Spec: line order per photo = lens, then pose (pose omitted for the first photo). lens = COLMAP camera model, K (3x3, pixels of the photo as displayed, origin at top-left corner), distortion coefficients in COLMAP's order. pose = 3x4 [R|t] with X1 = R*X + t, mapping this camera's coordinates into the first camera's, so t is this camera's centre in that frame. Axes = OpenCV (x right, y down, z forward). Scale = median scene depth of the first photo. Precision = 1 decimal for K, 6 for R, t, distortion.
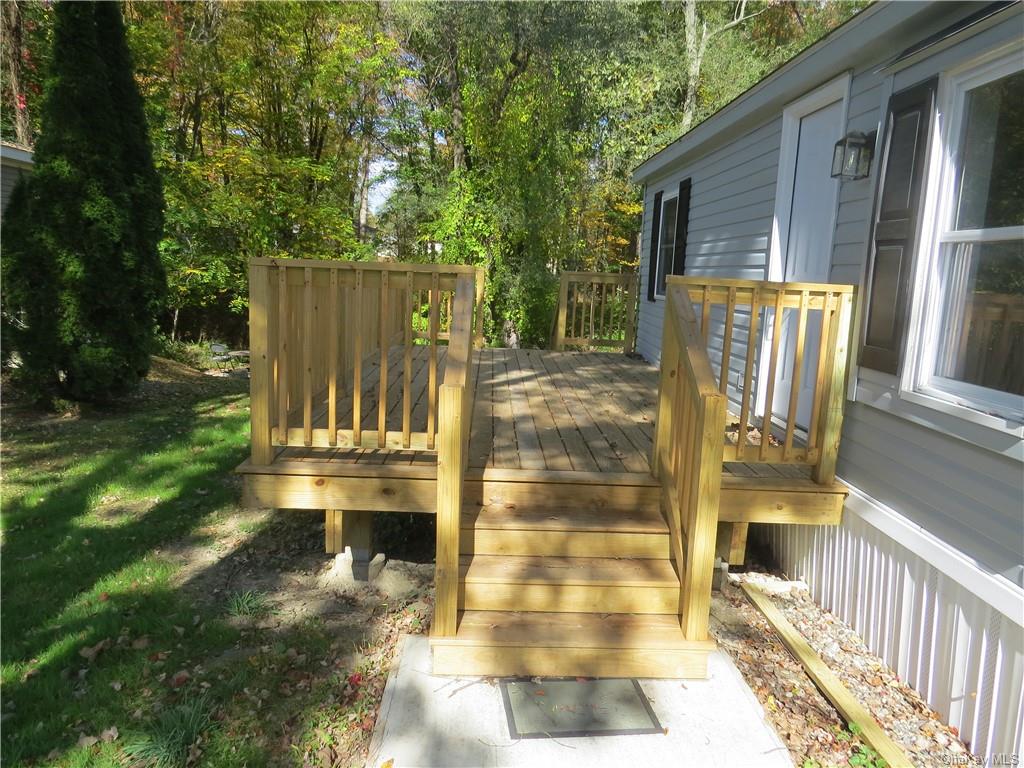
lens RADIAL K [[741.3, 0, 512.0], [0, 741.3, 384.0], [0, 0, 1]] dist [-0.009668, -0.004136]
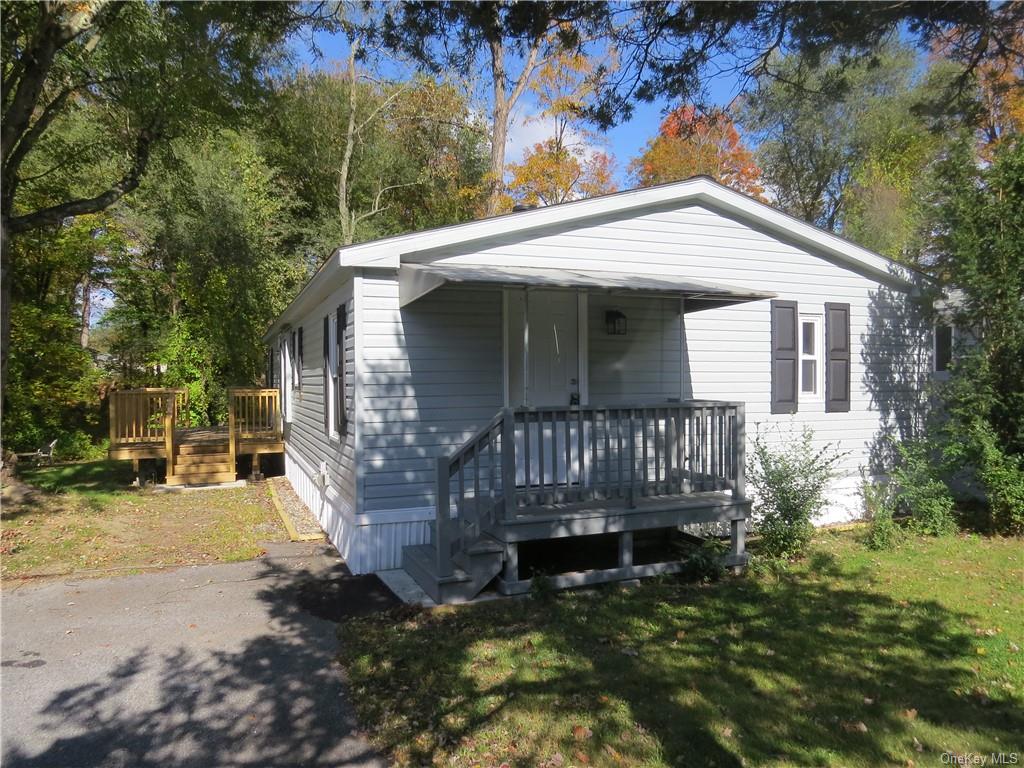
lens RADIAL K [[741.3, 0, 512.0], [0, 741.3, 384.0], [0, 0, 1]] dist [-0.009668, -0.004136]
pose [[0.940906, -0.056314, 0.333952, 0.054939], [0.101732, 0.987535, -0.120103, 0.076330], [-0.323026, 0.146980, 0.934907, -0.542681]]
